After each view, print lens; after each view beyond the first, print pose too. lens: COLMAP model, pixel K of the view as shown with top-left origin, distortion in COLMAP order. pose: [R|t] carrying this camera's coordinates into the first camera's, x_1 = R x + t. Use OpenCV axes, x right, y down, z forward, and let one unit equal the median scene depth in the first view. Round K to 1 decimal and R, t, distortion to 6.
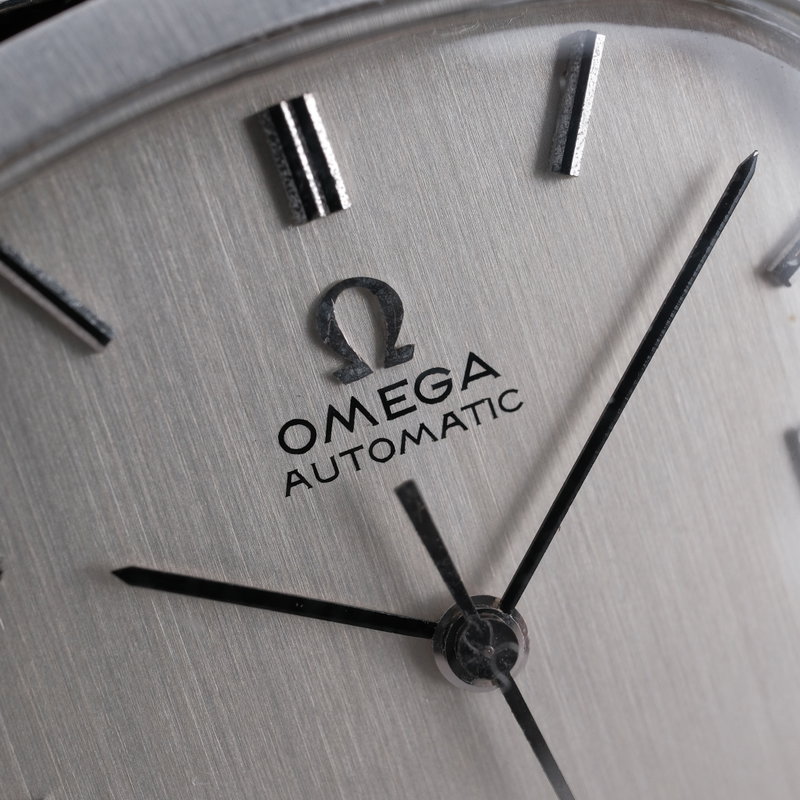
lens RADIAL K [[1659.6, 0, 400.0], [0, 1659.6, 400.0], [0, 0, 1]] dist [0.013499, 0.129324]
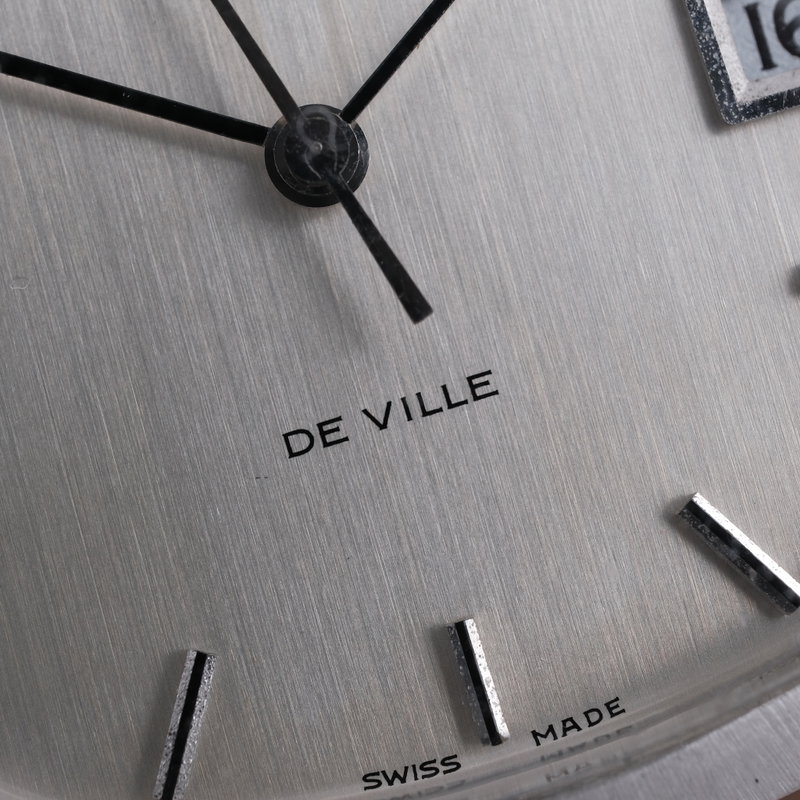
lens RADIAL K [[1659.6, 0, 400.0], [0, 1659.6, 400.0], [0, 0, 1]] dist [0.013499, 0.129324]
pose [[0.990534, 0.043126, -0.130317, 0.223345], [-0.058409, 0.991550, -0.115831, 0.389360], [0.124220, 0.122347, 0.984683, 0.091753]]
